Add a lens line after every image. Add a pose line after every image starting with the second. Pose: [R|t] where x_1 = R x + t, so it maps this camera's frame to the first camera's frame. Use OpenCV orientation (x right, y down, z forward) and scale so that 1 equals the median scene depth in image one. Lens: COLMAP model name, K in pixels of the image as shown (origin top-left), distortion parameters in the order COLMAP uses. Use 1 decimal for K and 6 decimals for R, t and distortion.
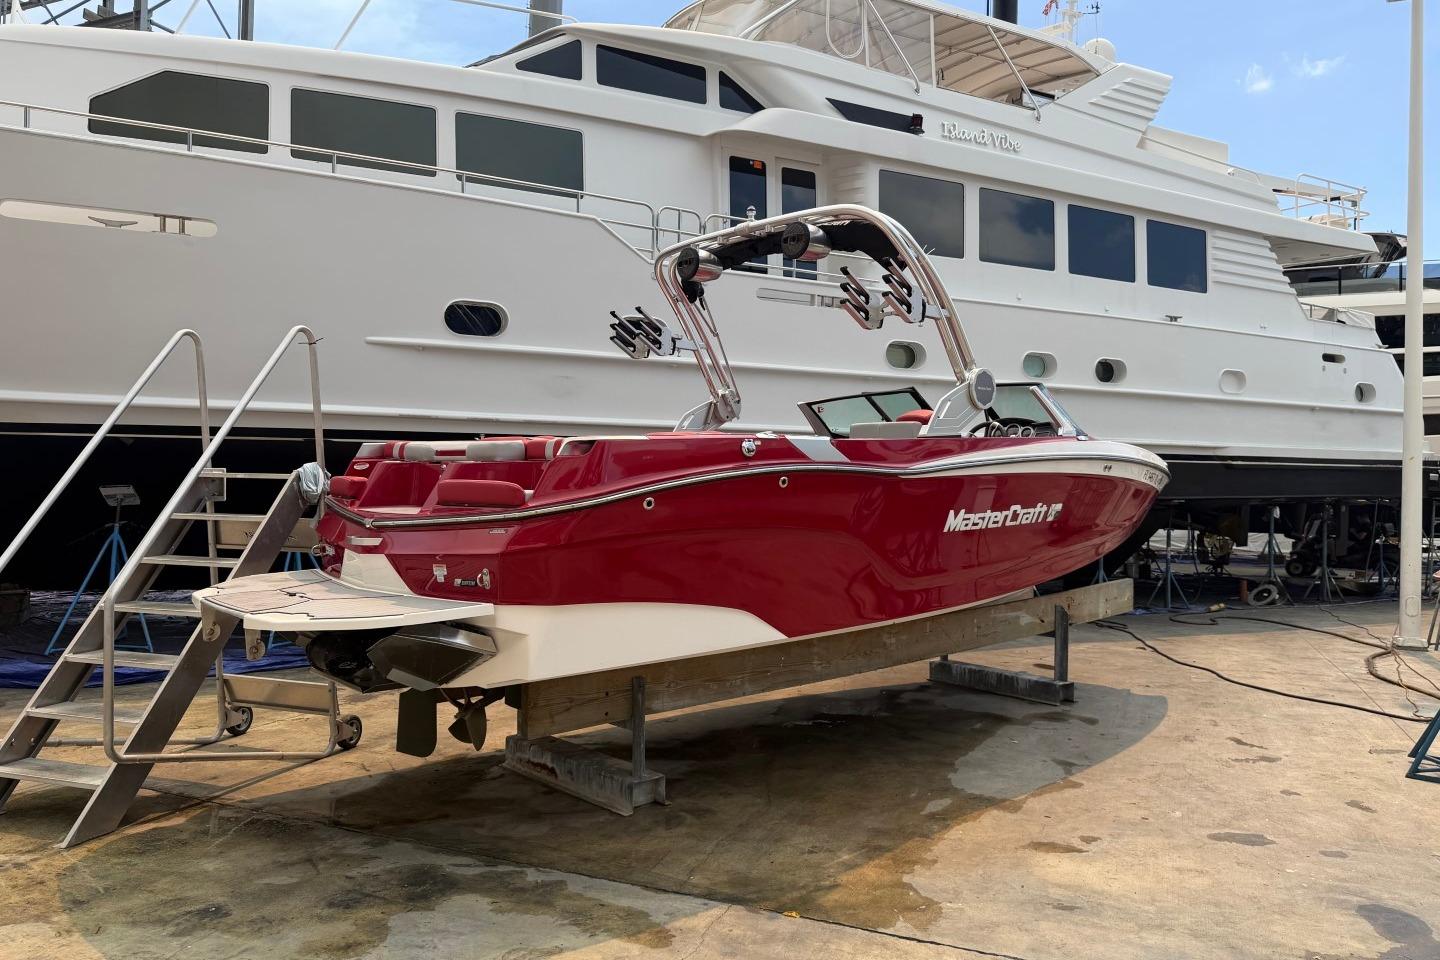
lens RADIAL K [[1009.1, 0, 729.3], [0, 1009.1, 486.7], [0, 0, 1]] dist [0.064246, -0.087519]
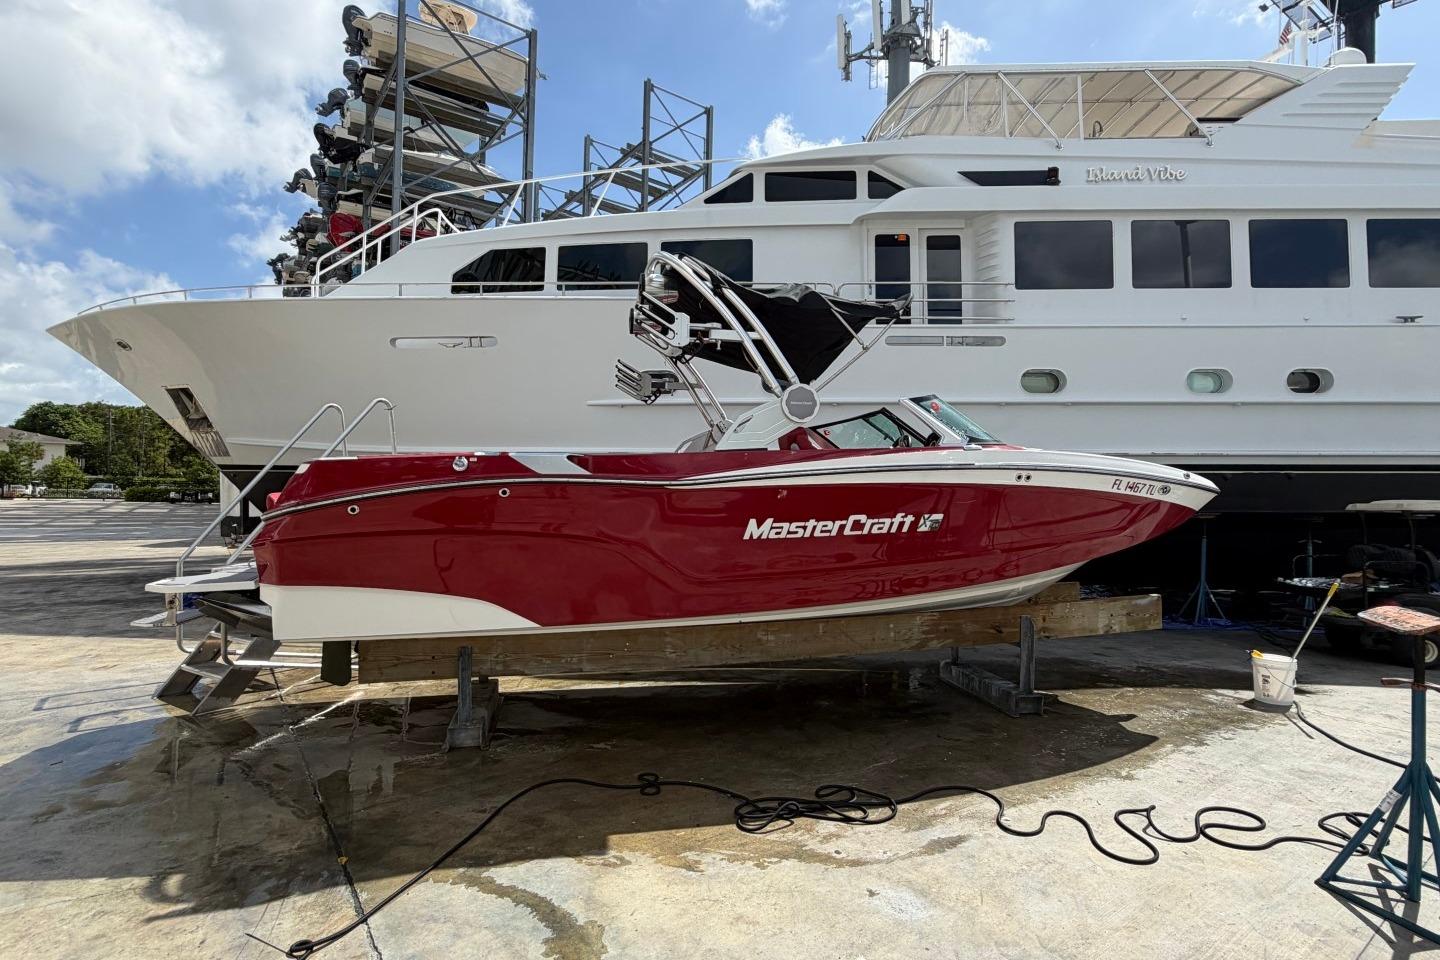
lens RADIAL K [[717.3, 0, 720.0], [0, 717.3, 480.0], [0, 0, 1]] dist [0.000265, 0.000303]
pose [[0.867554, -0.020356, -0.496927, 0.334441], [0.003103, 0.999364, -0.035521, 0.005202], [0.497334, 0.029274, 0.867065, 0.191489]]
